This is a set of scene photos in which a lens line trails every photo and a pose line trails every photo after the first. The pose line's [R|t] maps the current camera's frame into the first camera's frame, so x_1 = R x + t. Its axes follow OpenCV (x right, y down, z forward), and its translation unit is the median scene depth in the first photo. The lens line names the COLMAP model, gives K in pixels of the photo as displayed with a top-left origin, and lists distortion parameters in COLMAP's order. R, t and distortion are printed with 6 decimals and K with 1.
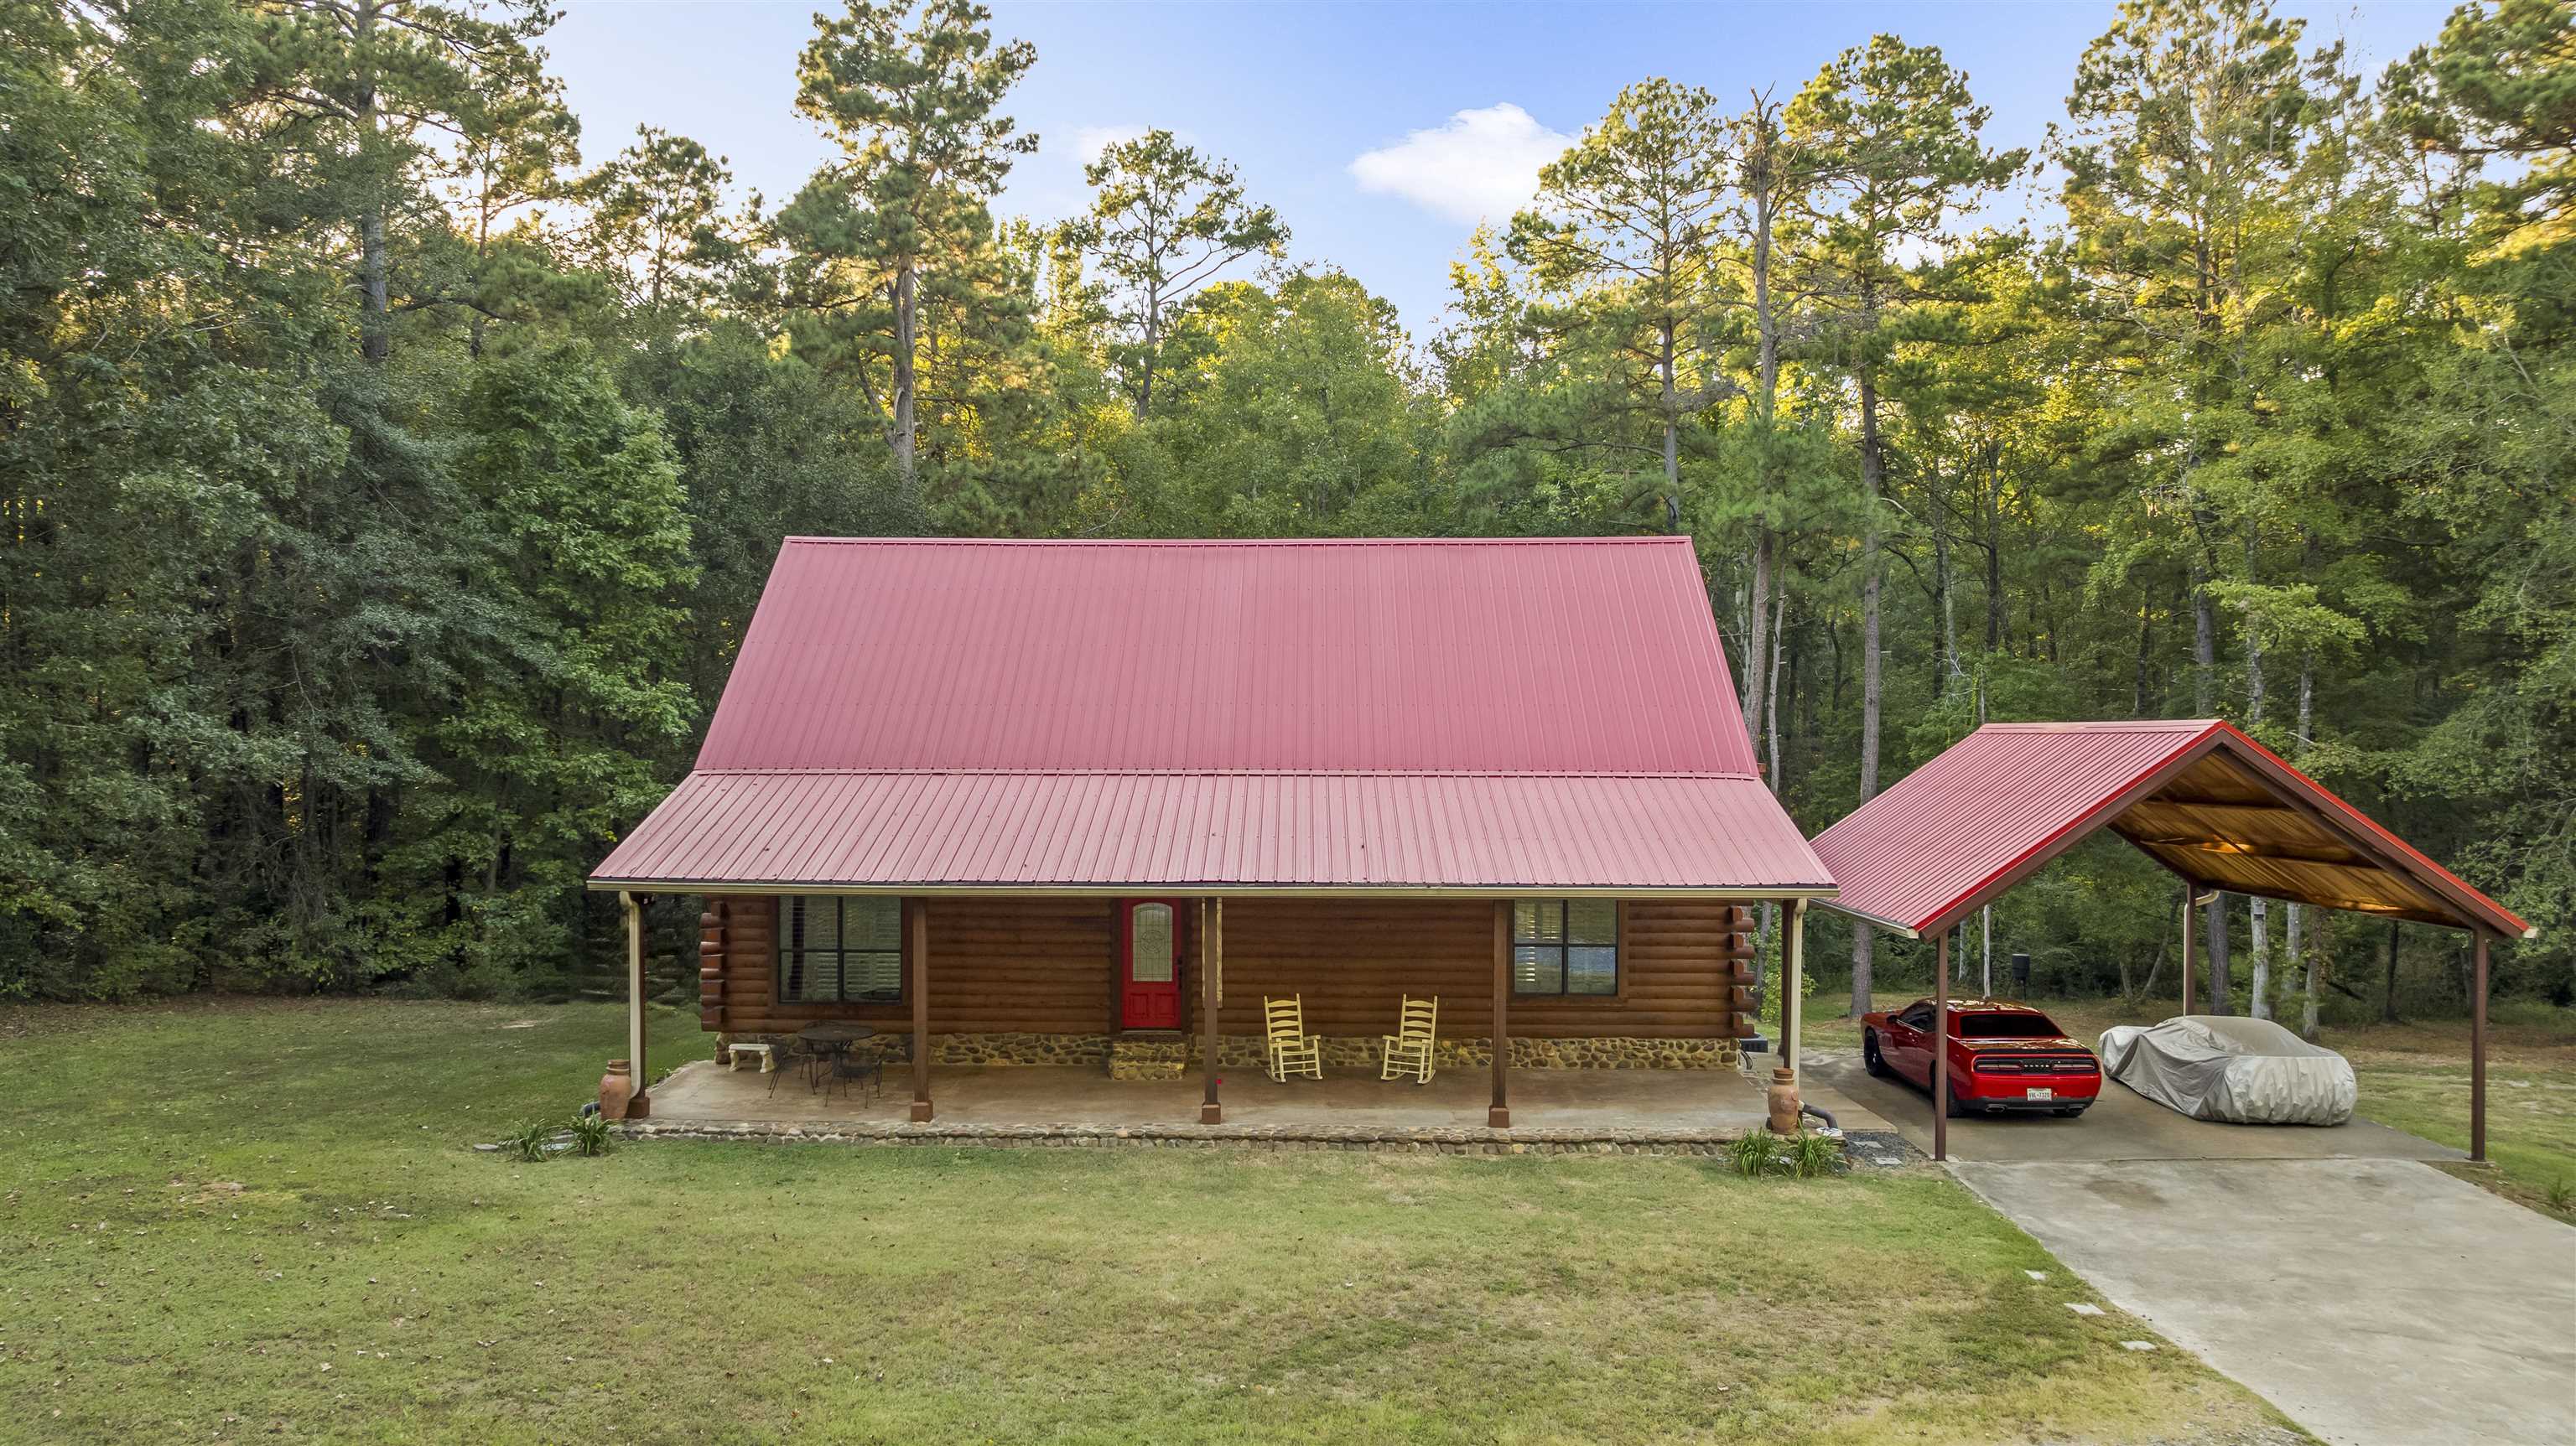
lens RADIAL K [[1798.2, 0, 1295.1], [0, 1798.2, 723.4], [0, 0, 1]] dist [-0.007649, 0.016681]
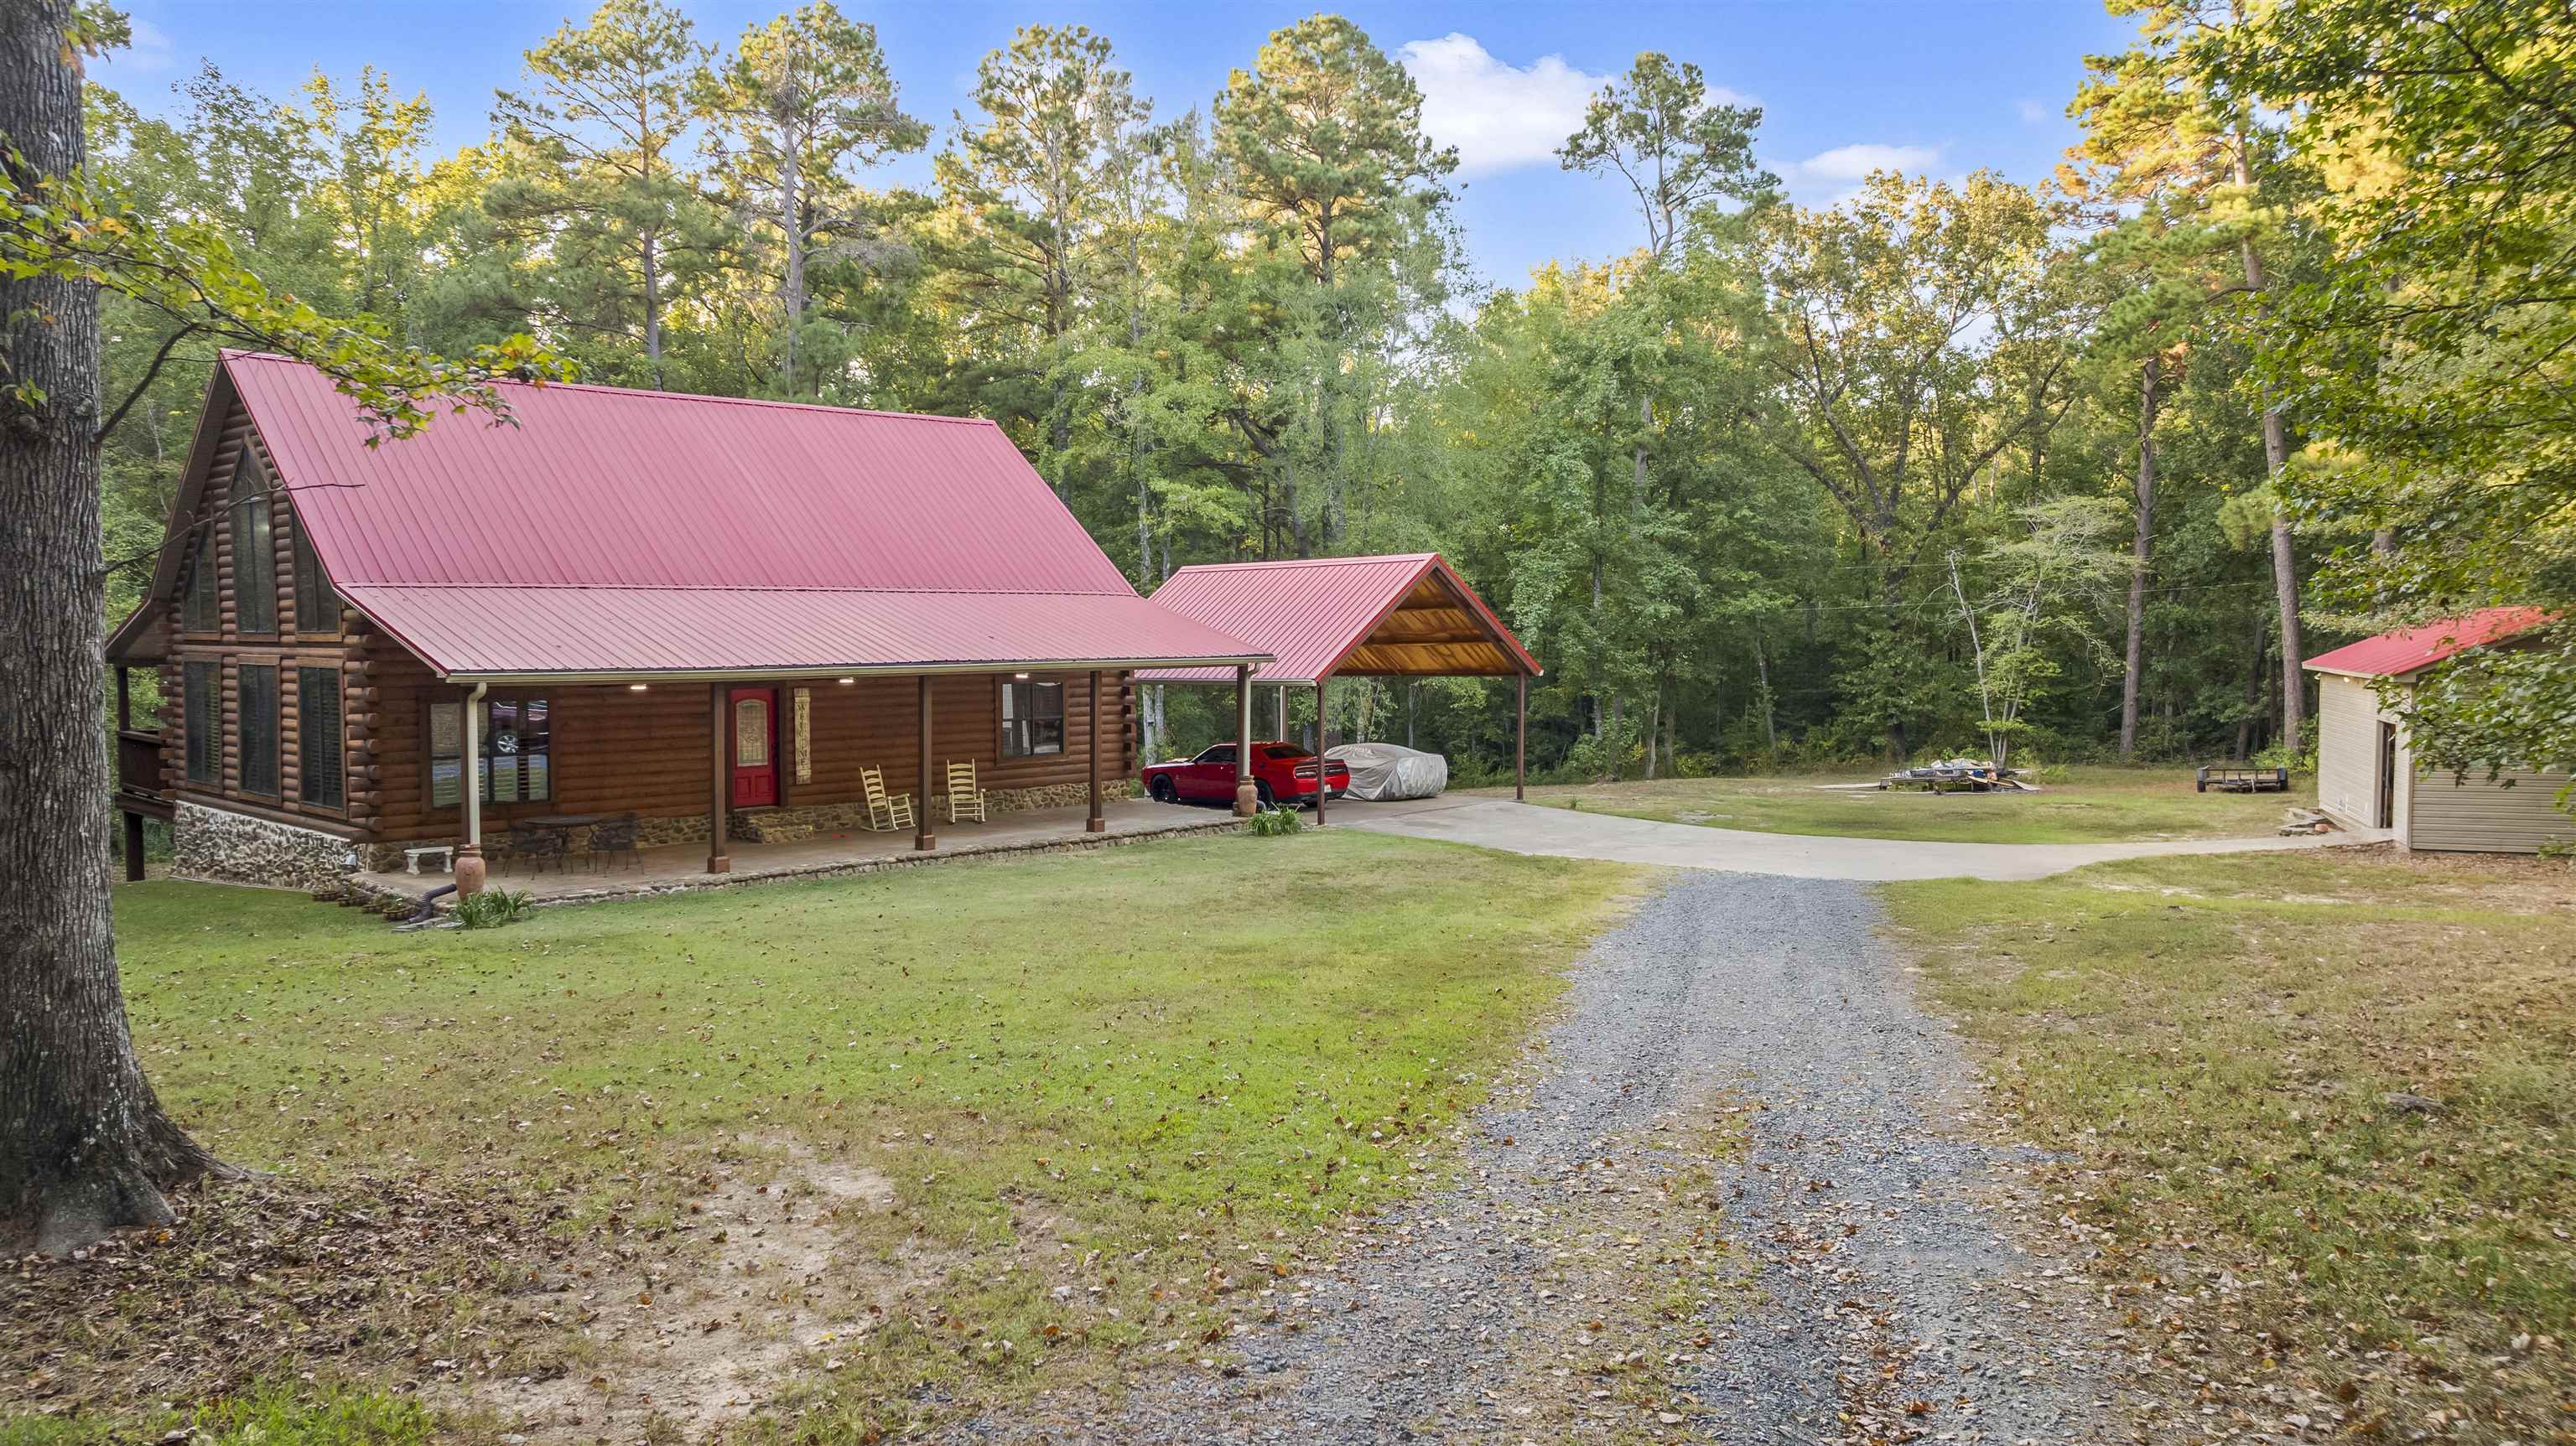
lens RADIAL K [[1798.2, 0, 1289.6], [0, 1798.2, 721.2], [0, 0, 1]] dist [-0.007649, 0.016681]
pose [[0.703114, -0.048505, 0.709421, -0.875199], [0.006029, 0.998042, 0.062264, 0.053581], [-0.711051, -0.039502, 0.702030, -0.119868]]
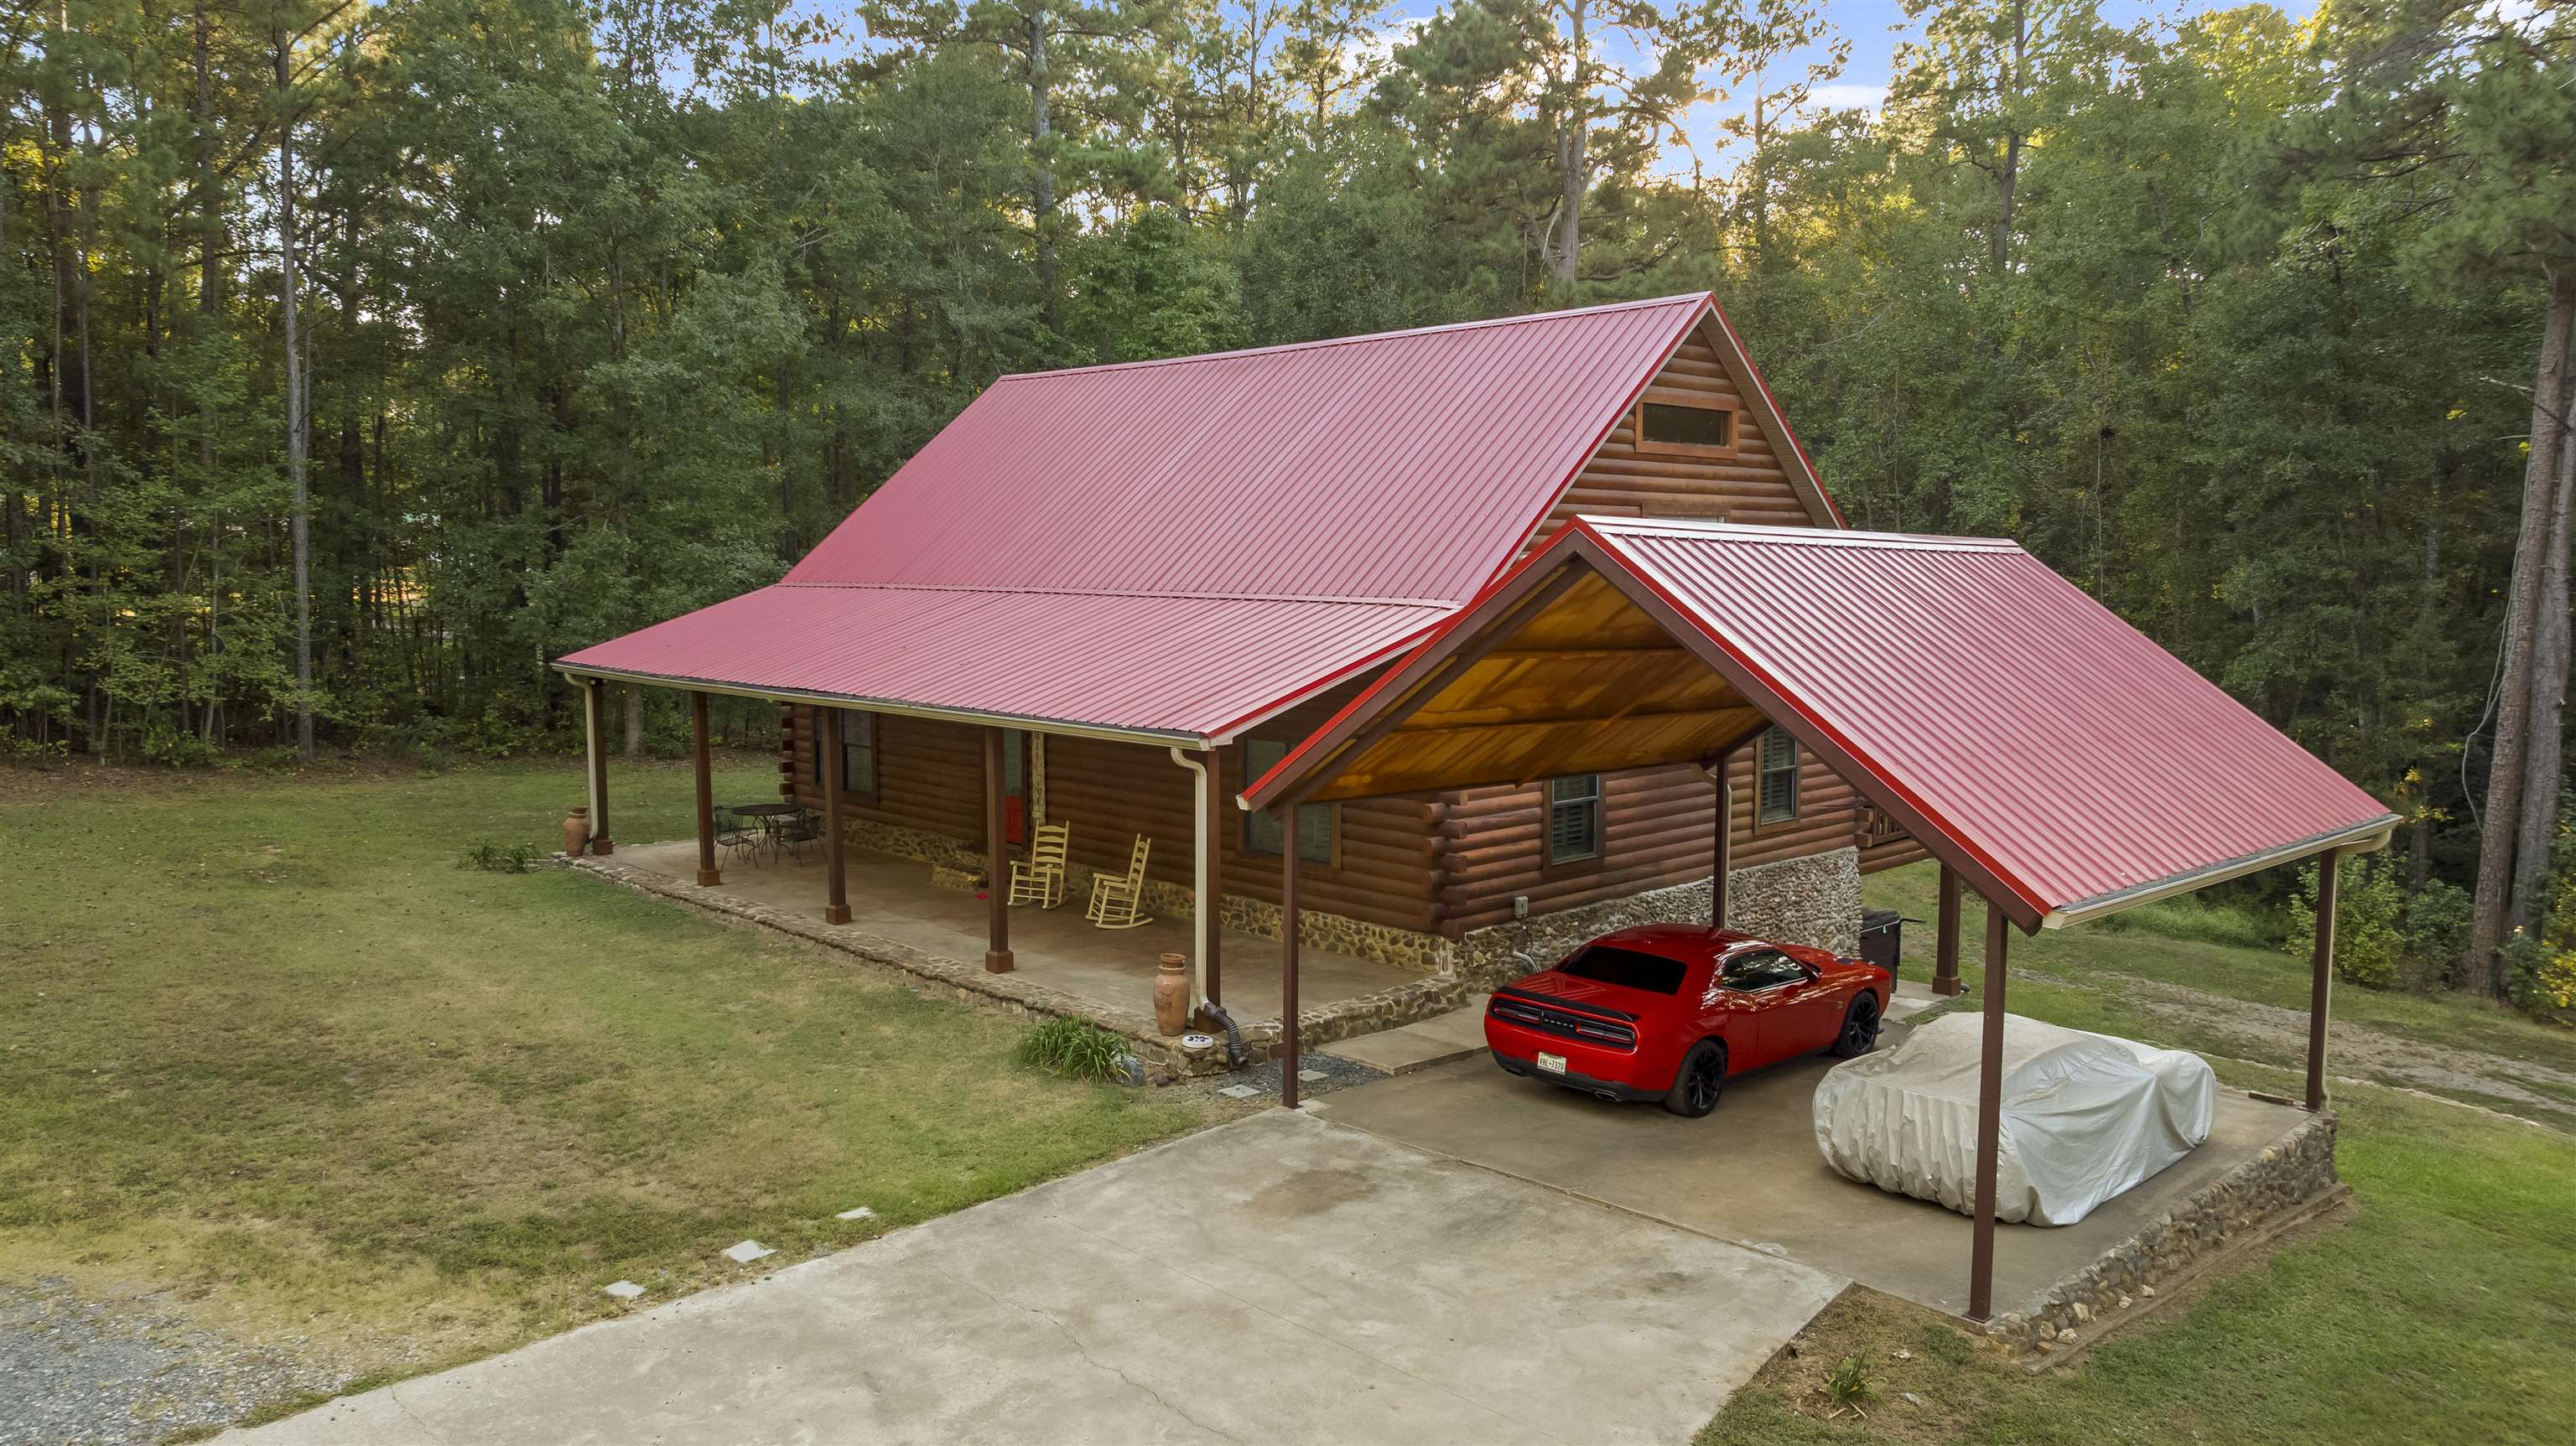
lens RADIAL K [[1798.2, 0, 1294.1], [0, 1798.2, 721.2], [0, 0, 1]] dist [-0.007649, 0.016681]
pose [[0.684303, 0.059125, -0.726797, 1.002496], [-0.000670, 0.996758, 0.080456, 0.024681], [0.729198, -0.054570, 0.682124, 0.555822]]
